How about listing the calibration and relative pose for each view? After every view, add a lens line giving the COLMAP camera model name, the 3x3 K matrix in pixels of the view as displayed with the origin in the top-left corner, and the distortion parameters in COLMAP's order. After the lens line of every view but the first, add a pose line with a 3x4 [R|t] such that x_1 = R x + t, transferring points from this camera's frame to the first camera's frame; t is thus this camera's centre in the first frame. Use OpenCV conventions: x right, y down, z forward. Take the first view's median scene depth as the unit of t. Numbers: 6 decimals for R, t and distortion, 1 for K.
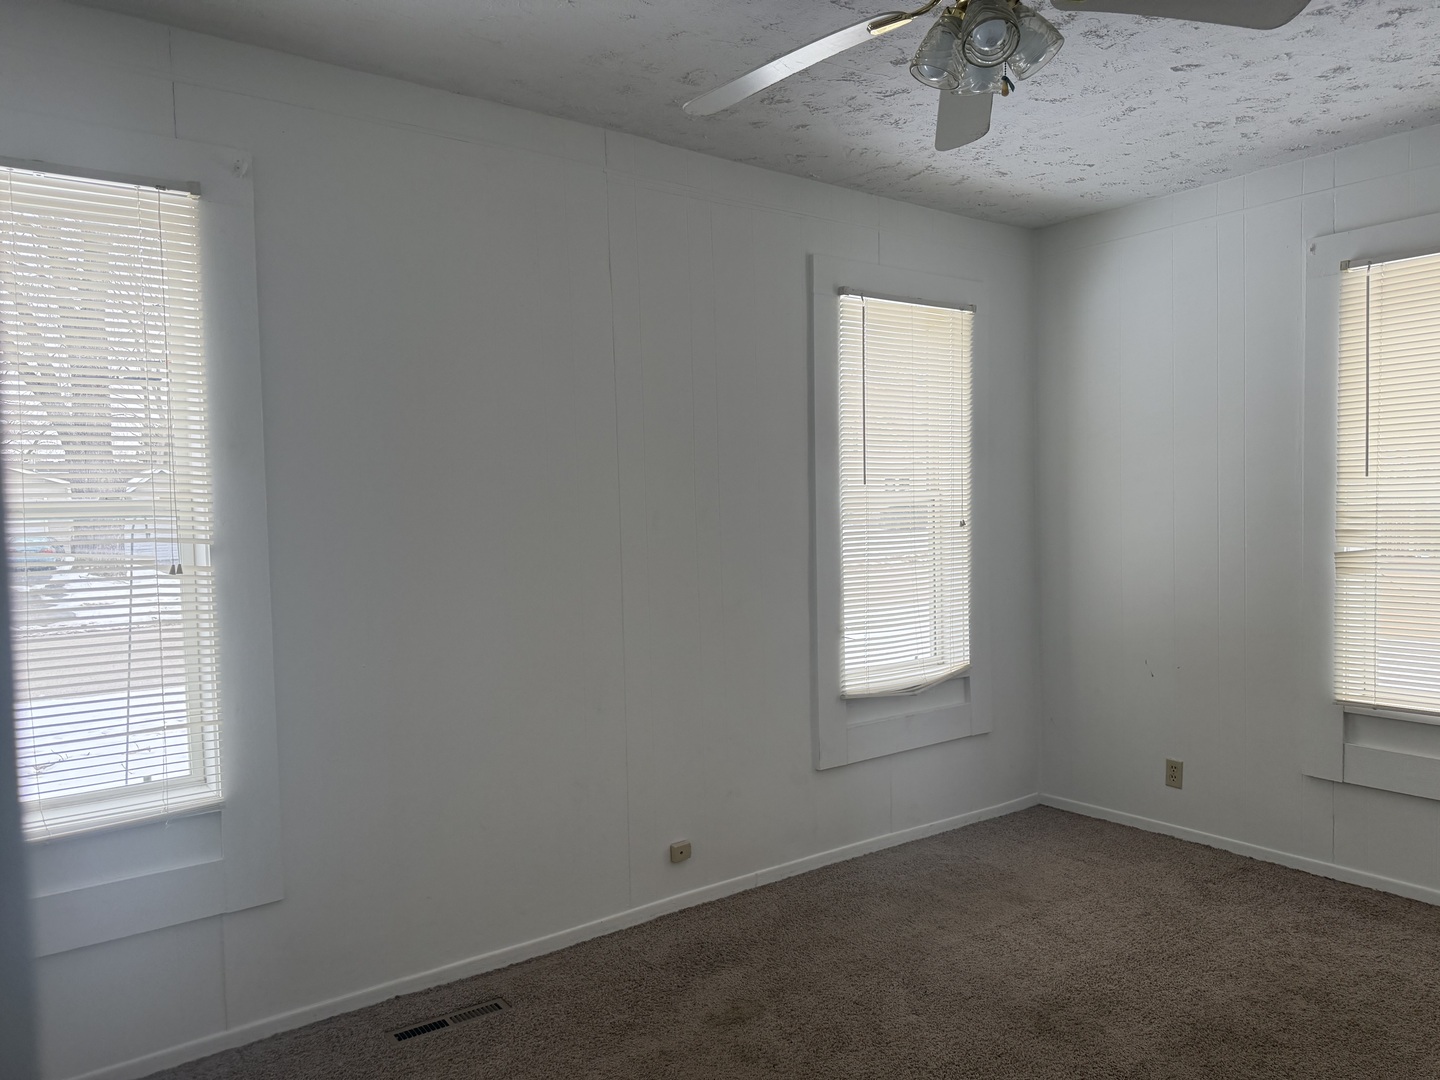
lens RADIAL K [[1030.6, 0, 720.5], [0, 1030.6, 546.3], [0, 0, 1]] dist [0.085455, -0.088904]
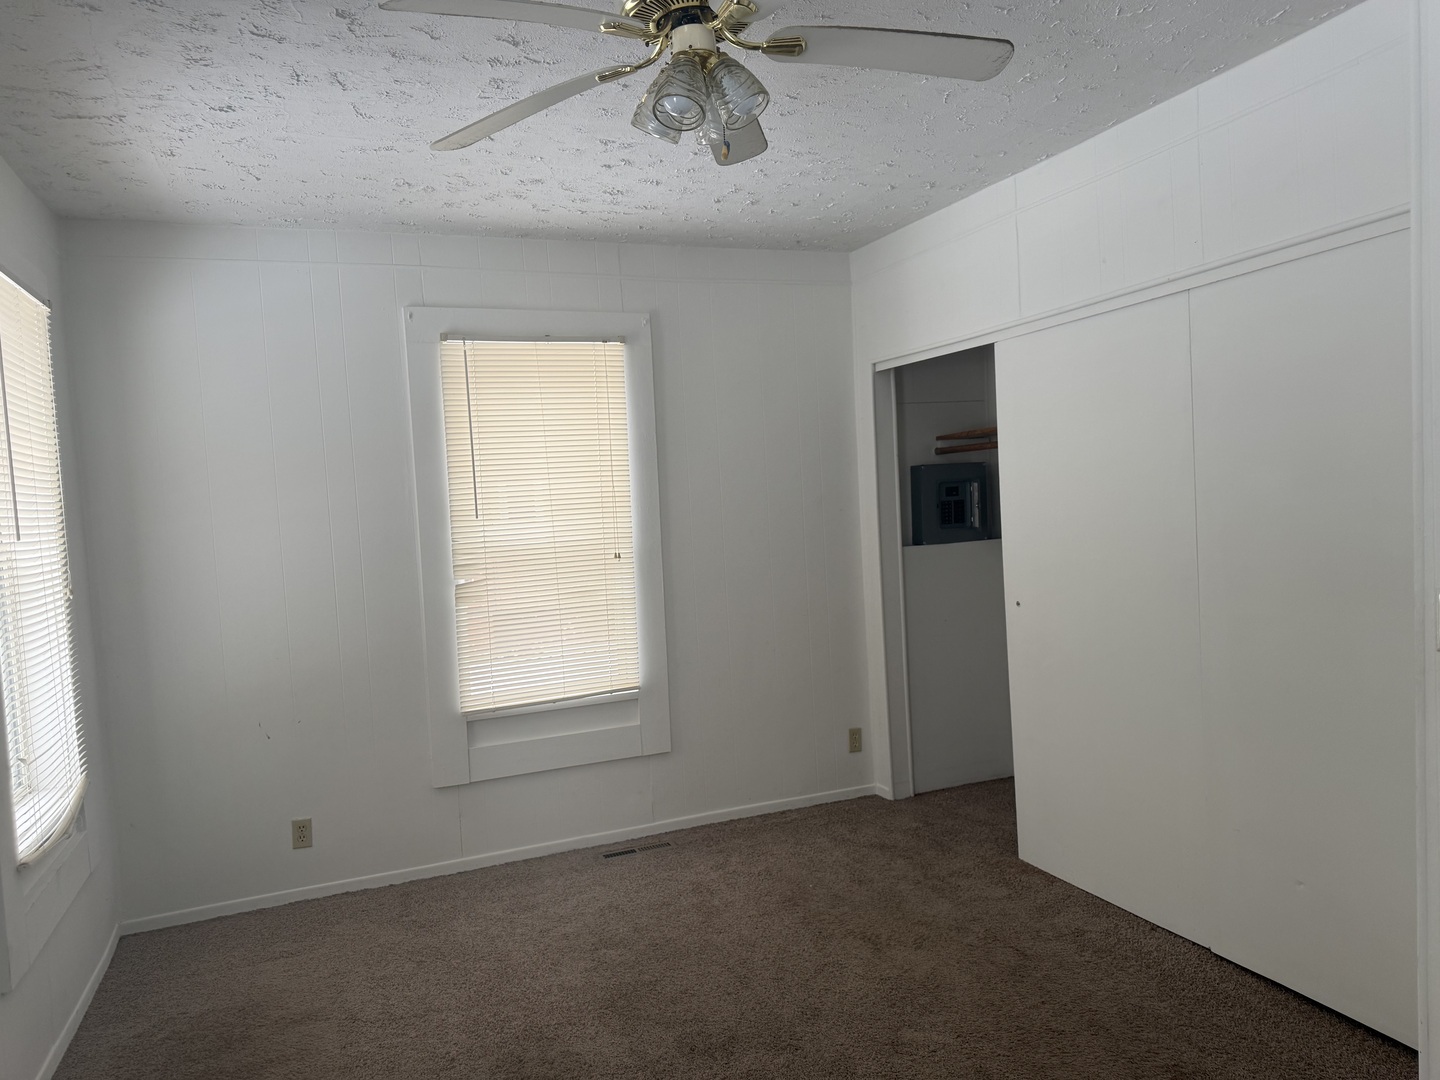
lens RADIAL K [[1030.6, 0, 720.5], [0, 1030.6, 546.3], [0, 0, 1]] dist [0.085455, -0.088904]
pose [[0.281985, -0.040094, 0.958581, -0.416595], [0.091906, 0.995660, 0.014609, -0.025635], [-0.955007, 0.083980, 0.284446, 0.393756]]
